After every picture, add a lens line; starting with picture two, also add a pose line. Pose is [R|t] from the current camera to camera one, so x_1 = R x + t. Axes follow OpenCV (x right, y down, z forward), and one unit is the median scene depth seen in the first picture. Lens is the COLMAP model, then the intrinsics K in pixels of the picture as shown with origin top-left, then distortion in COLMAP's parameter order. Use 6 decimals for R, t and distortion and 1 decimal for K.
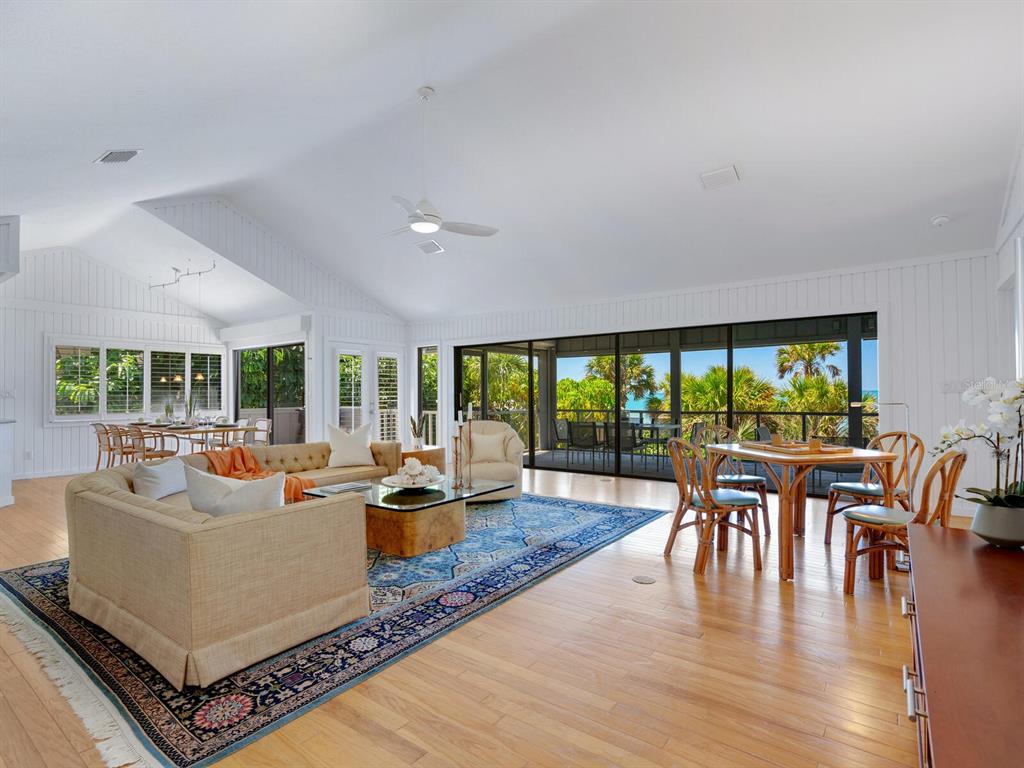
lens RADIAL K [[530.6, 0, 512.0], [0, 530.6, 384.0], [0, 0, 1]] dist [0.001713, 0.000430]
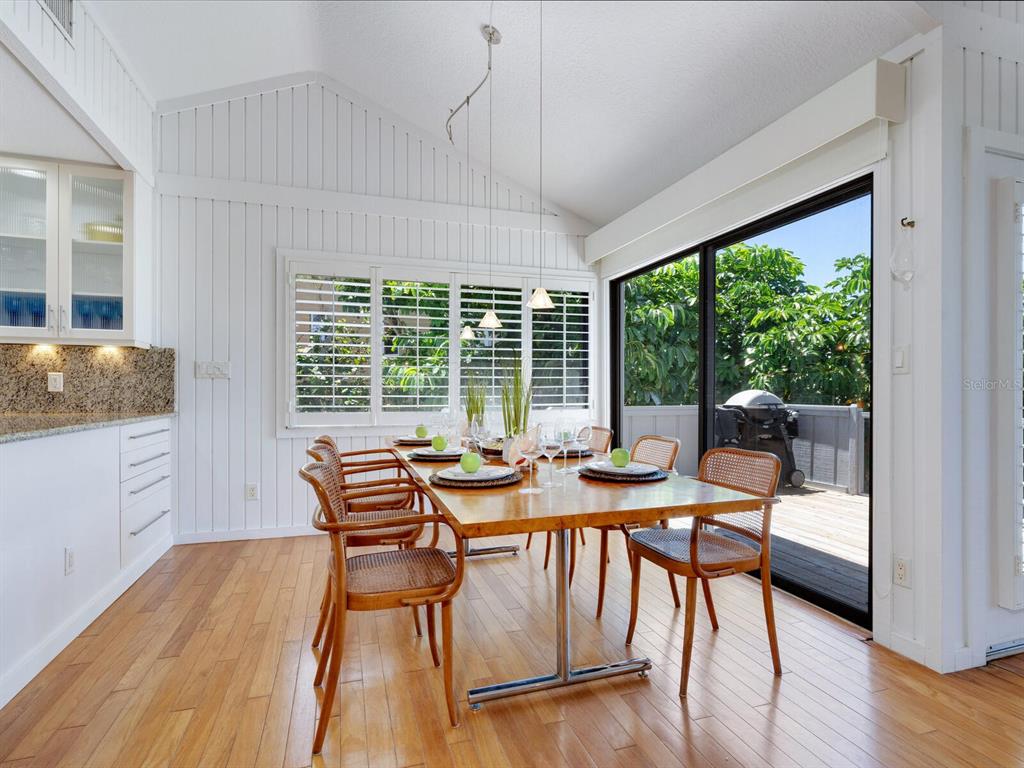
lens RADIAL K [[530.6, 0, 512.0], [0, 530.6, 384.0], [0, 0, 1]] dist [0.001713, 0.000430]
pose [[0.801826, 0.010396, -0.597468, -0.319904], [0.002643, 0.999777, 0.020942, 0.016791], [0.597552, -0.018371, 0.801619, 0.580546]]
